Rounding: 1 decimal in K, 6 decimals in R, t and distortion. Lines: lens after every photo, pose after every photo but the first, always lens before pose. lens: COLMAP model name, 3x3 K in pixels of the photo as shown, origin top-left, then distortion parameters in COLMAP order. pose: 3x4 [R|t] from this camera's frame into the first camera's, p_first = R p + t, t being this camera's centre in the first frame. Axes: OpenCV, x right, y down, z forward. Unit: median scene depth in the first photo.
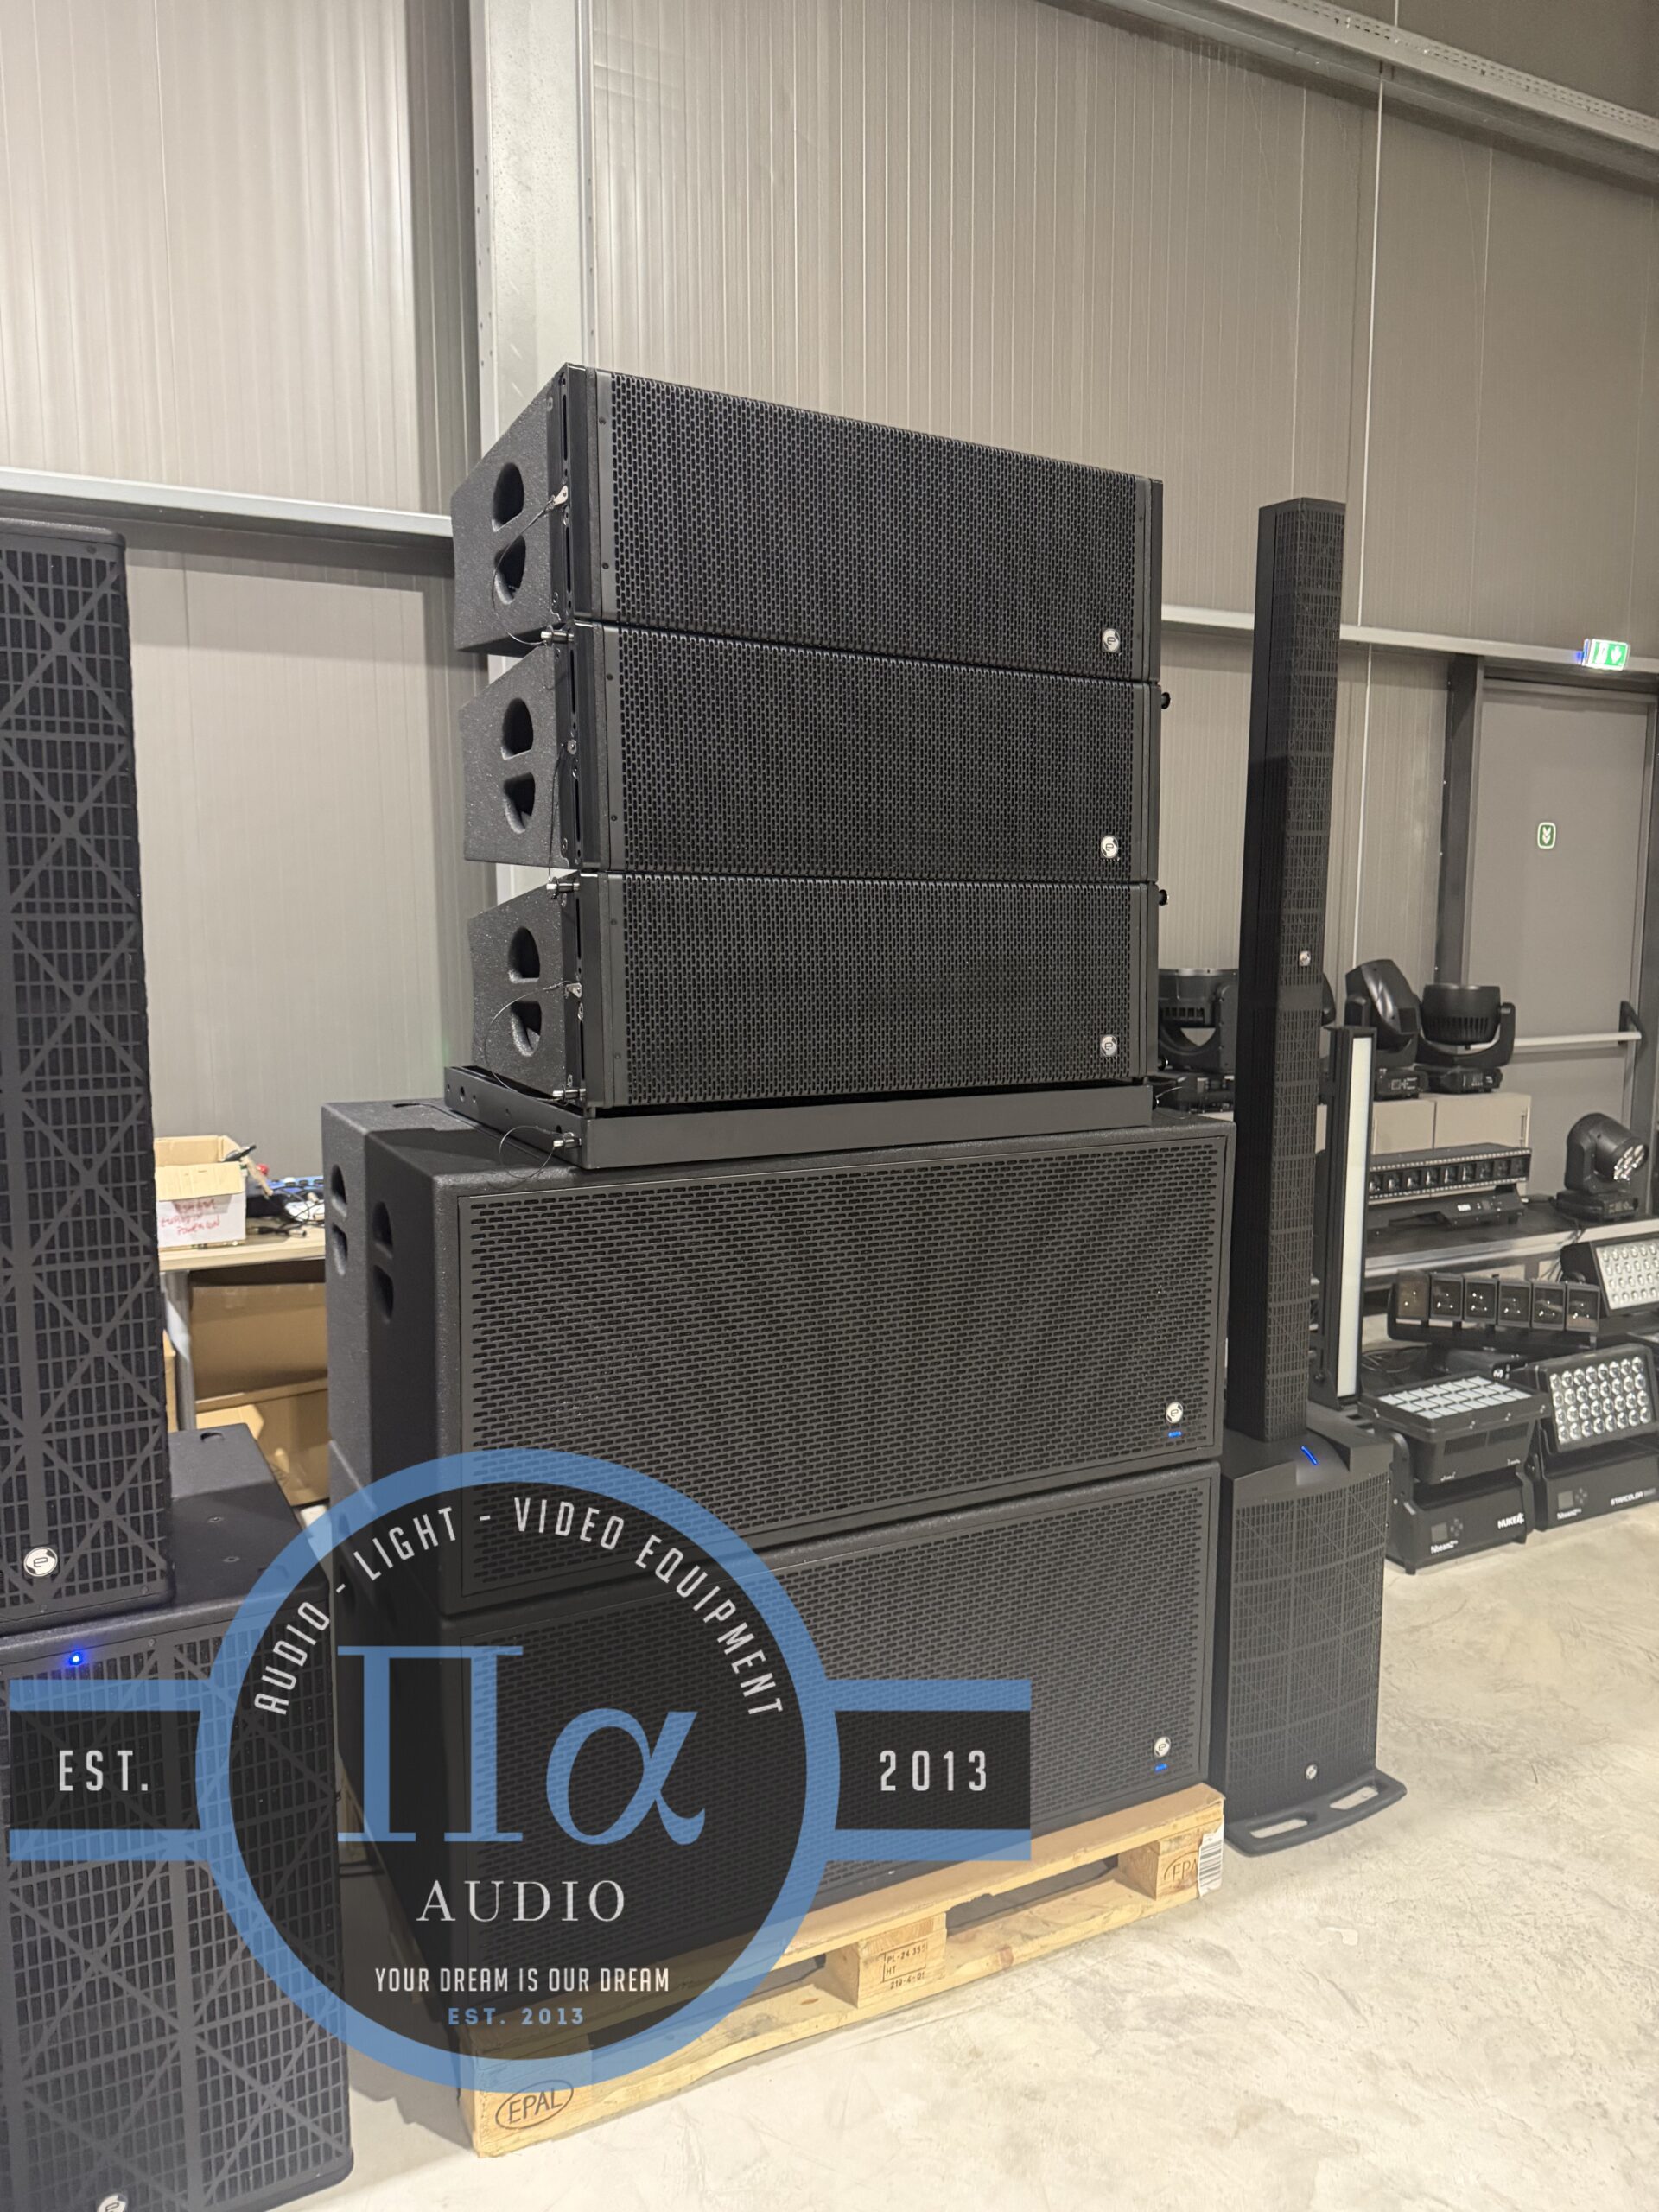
lens RADIAL K [[1588.7, 0, 834.4], [0, 1588.7, 1087.8], [0, 0, 1]] dist [0.005232, -0.025738]
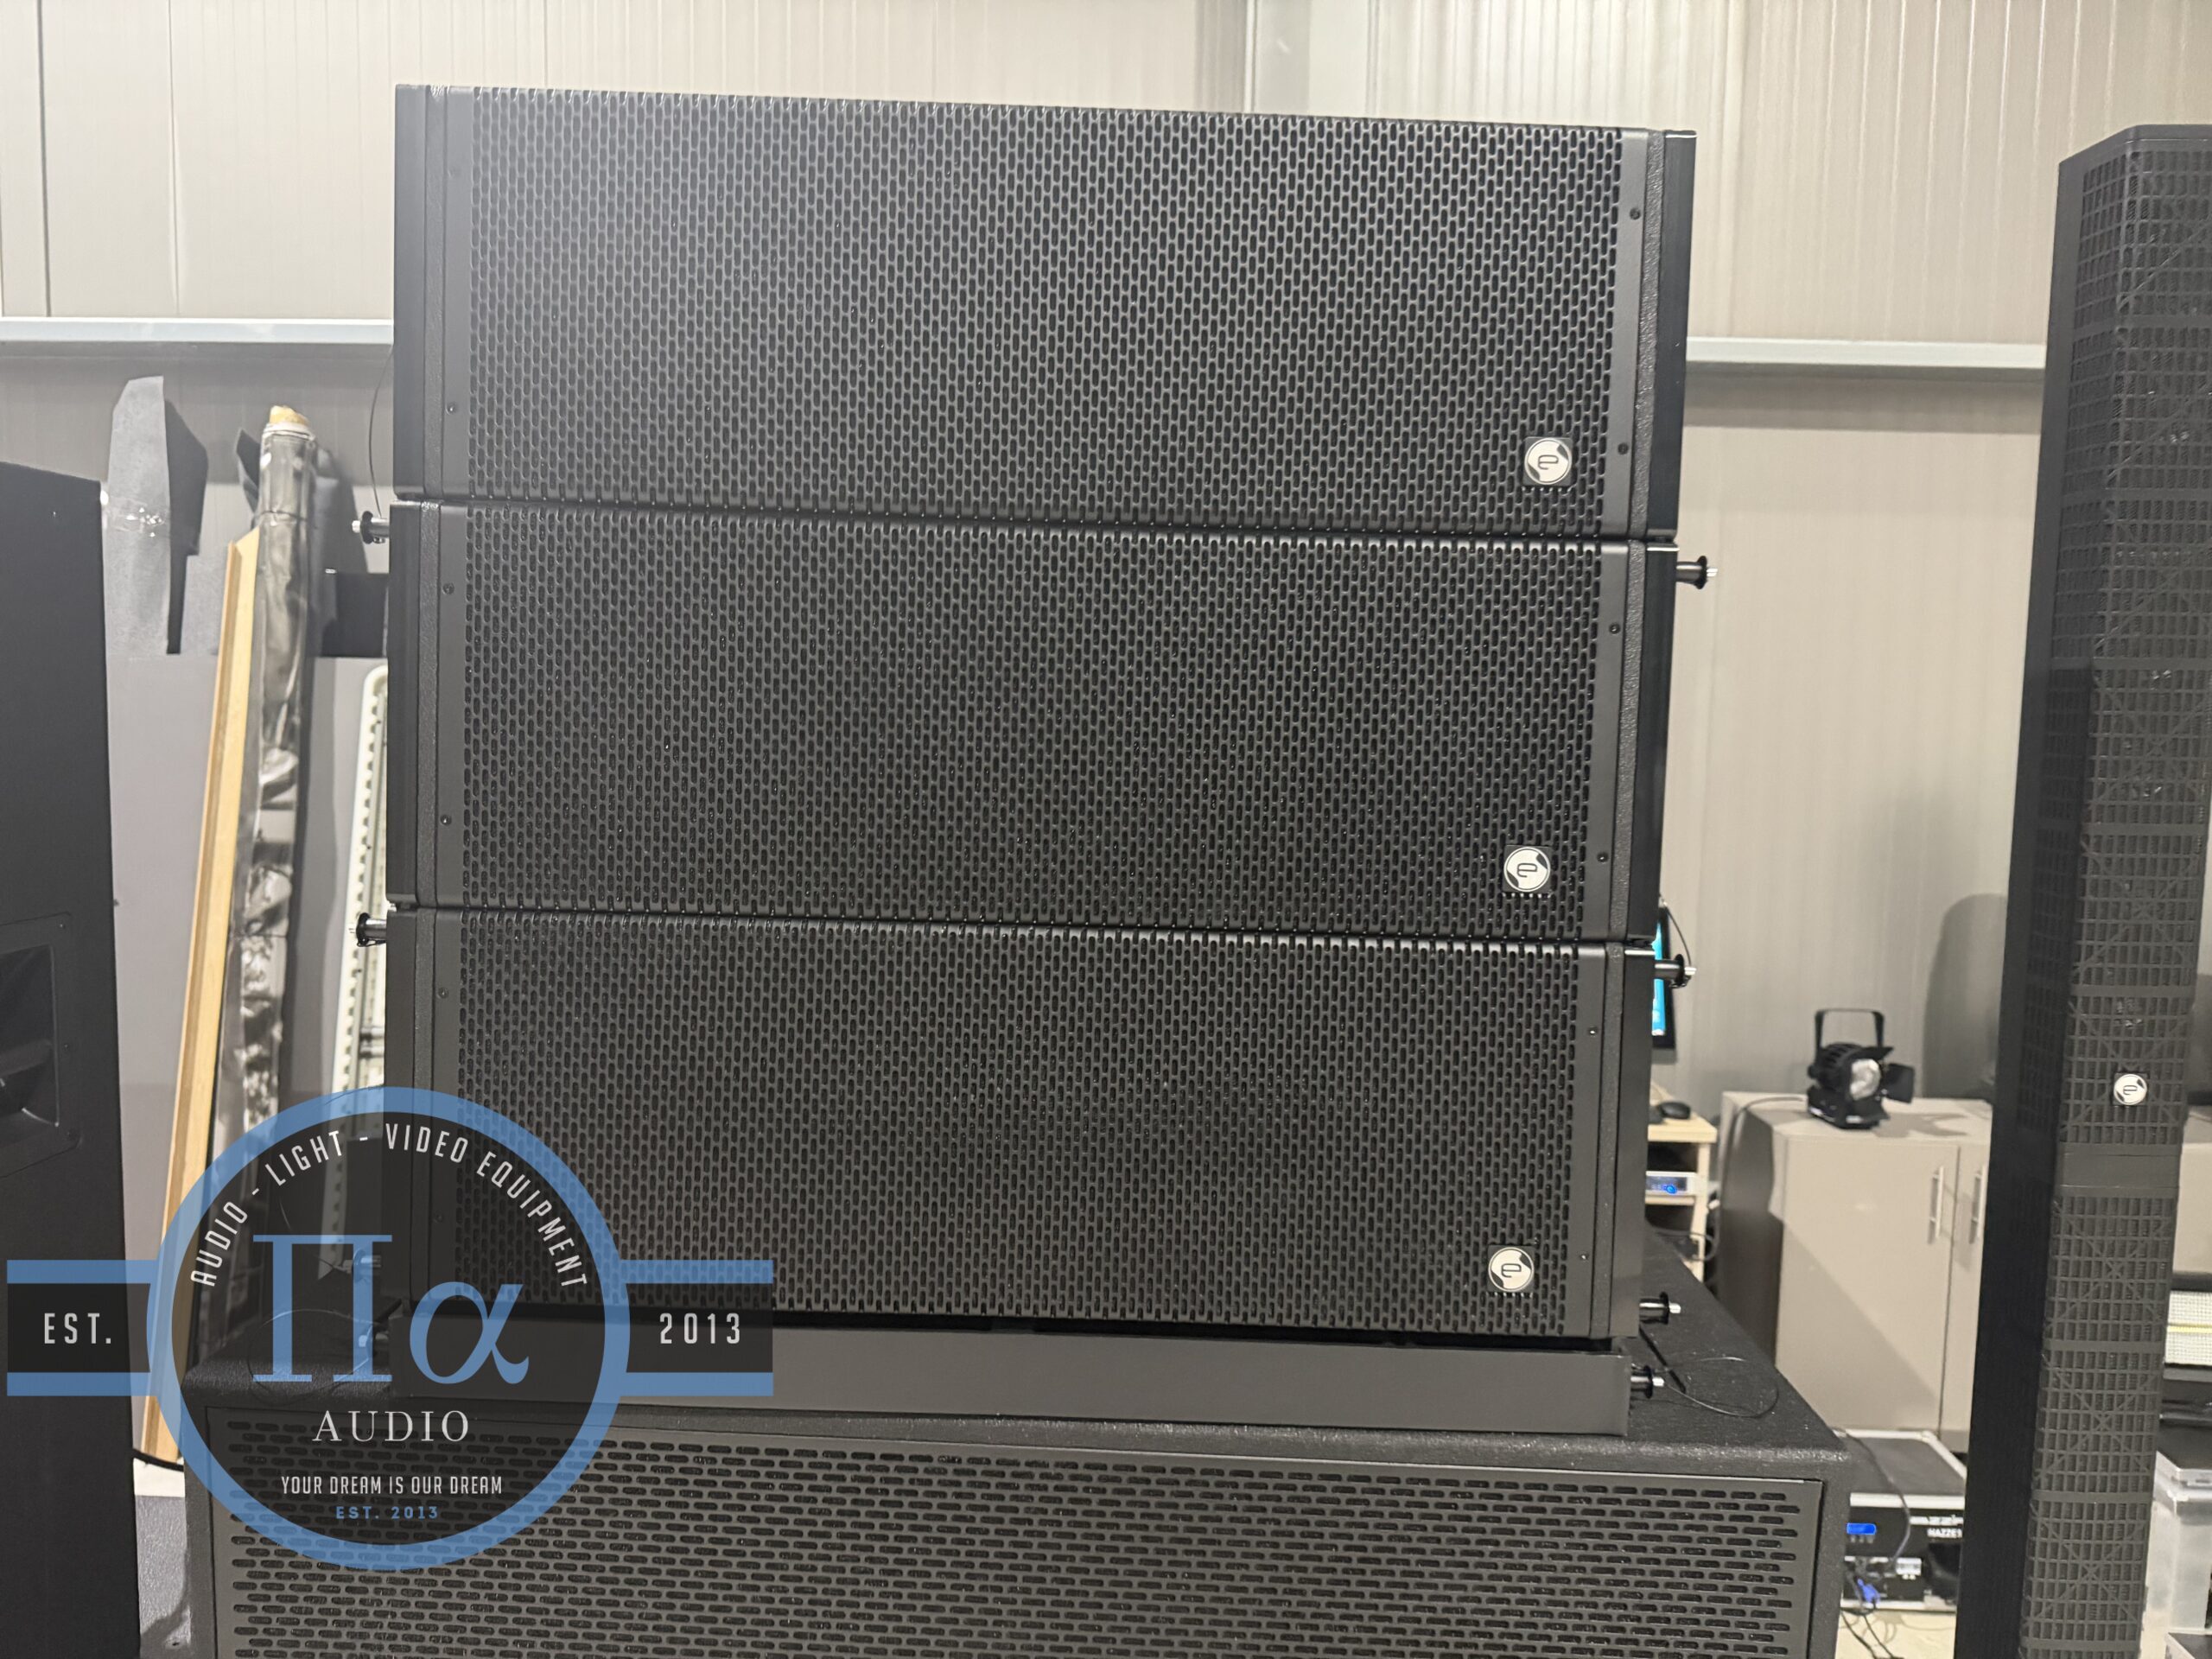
lens RADIAL K [[1588.7, 0, 1104.0], [0, 1588.7, 817.9], [0, 0, 1]] dist [0.005232, -0.025738]
pose [[0.861188, 0.057084, -0.505071, 0.305552], [-0.078215, 0.996721, -0.020711, -0.146703], [0.502232, 0.057340, 0.862829, 0.502269]]
